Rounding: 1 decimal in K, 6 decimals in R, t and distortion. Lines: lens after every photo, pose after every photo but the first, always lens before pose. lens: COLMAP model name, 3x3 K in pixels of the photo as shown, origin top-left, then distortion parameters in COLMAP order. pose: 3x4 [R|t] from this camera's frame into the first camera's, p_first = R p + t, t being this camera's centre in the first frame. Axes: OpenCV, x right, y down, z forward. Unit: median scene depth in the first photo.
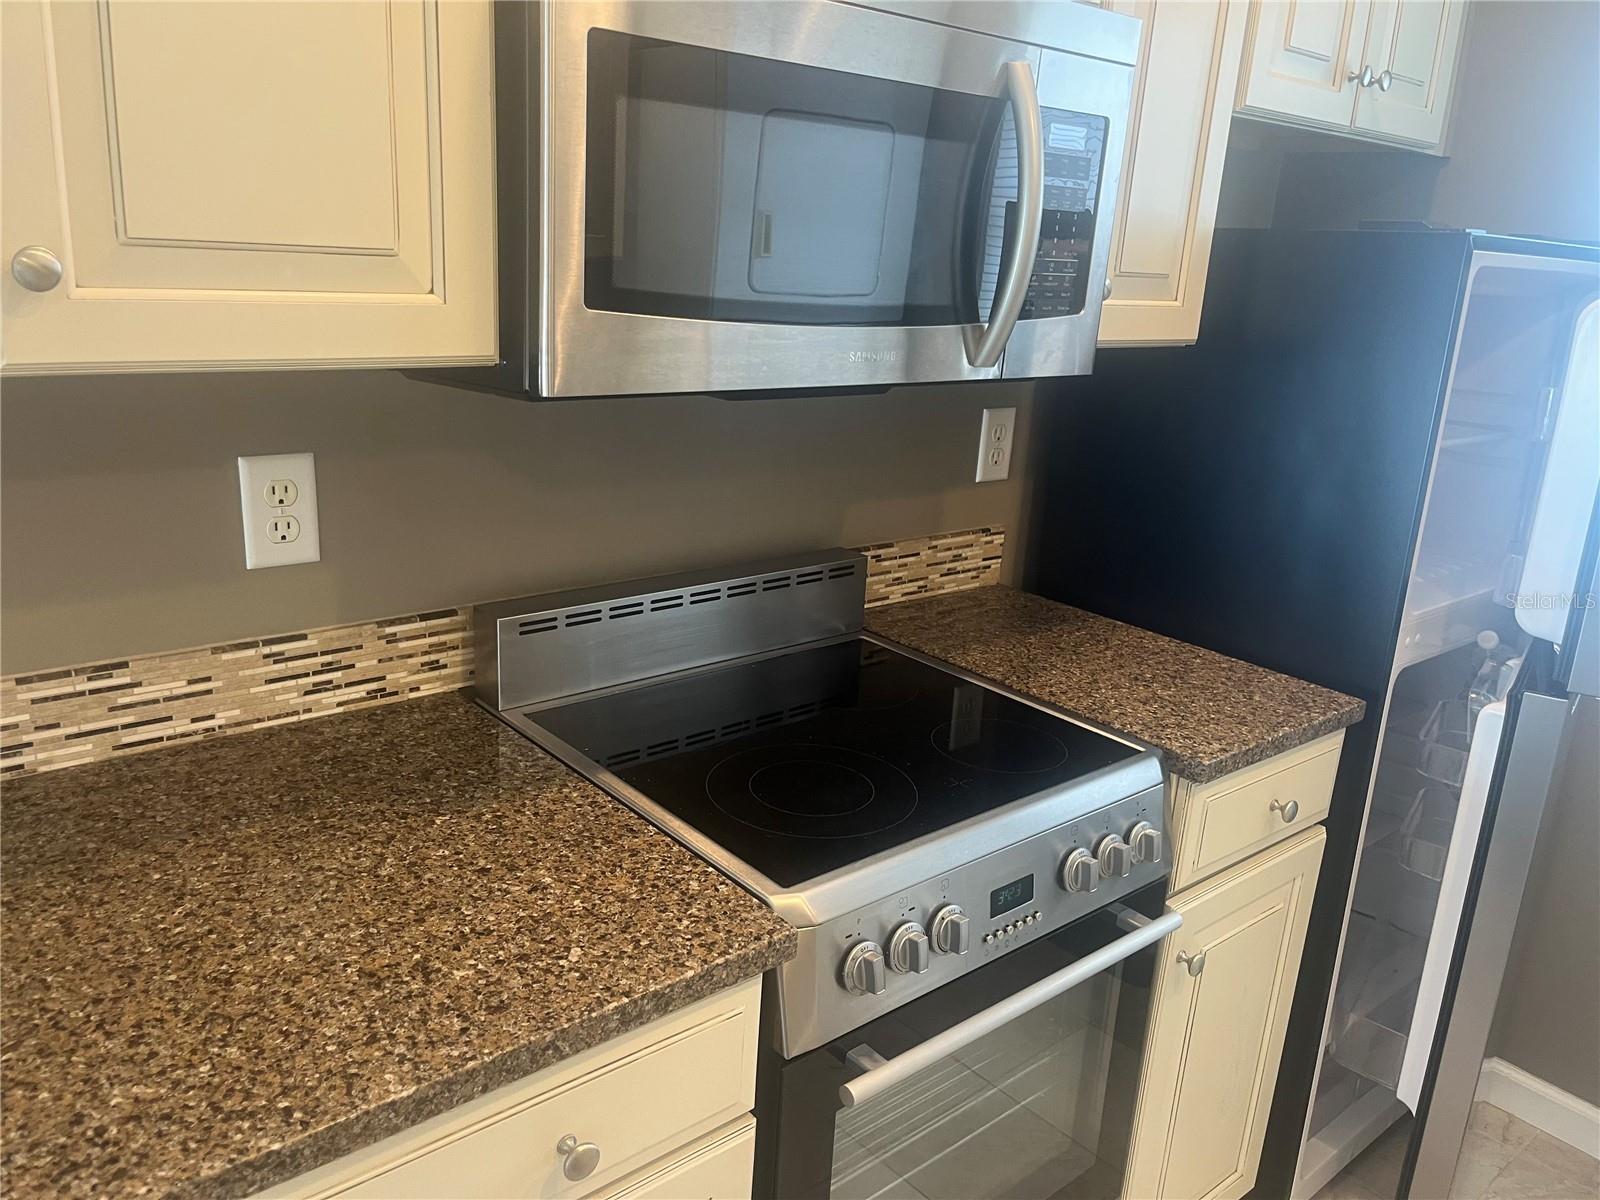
lens RADIAL K [[1218.7, 0, 800.0], [0, 1218.7, 600.0], [0, 0, 1]] dist [0.031376, -0.006469]
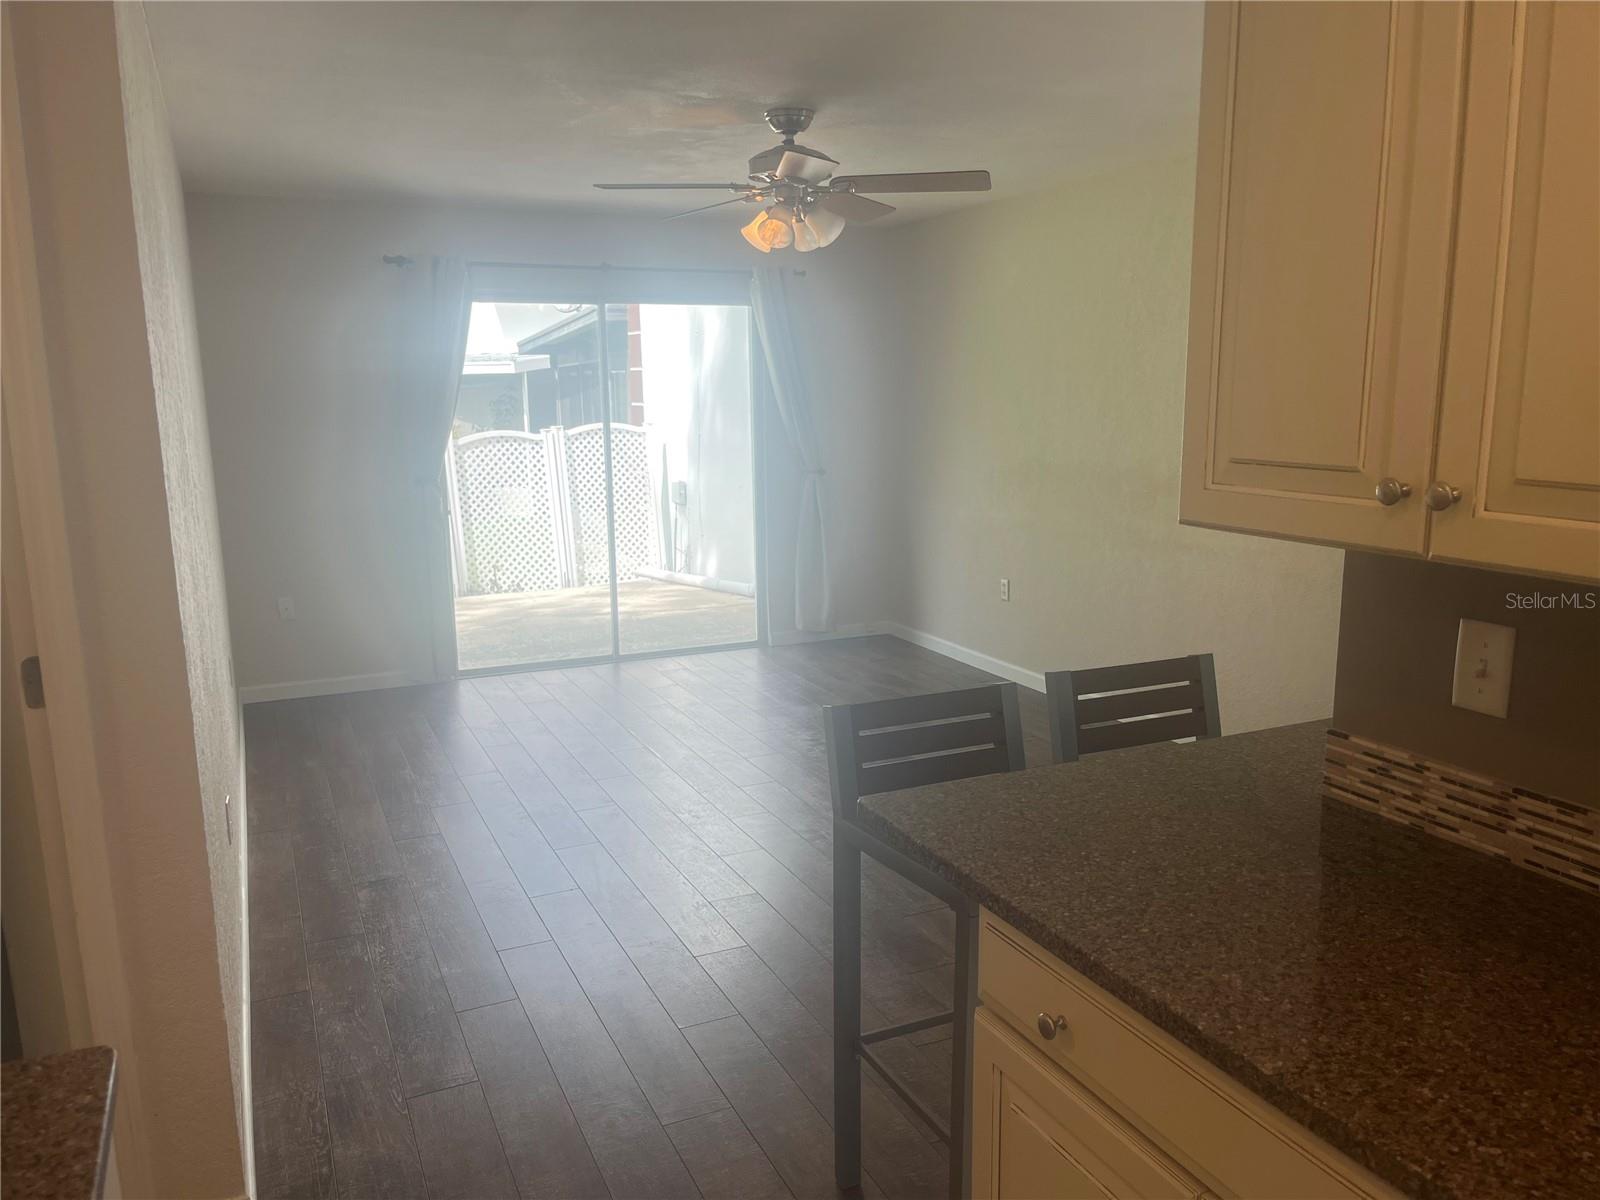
lens RADIAL K [[1220.9, 0, 800.0], [0, 1220.9, 600.0], [0, 0, 1]] dist [-0.009792, -0.004899]
pose [[-0.261027, 0.107601, -0.959316, 1.481571], [-0.300517, 0.935329, 0.186681, -0.254723], [0.917363, 0.337019, -0.211810, 0.908302]]
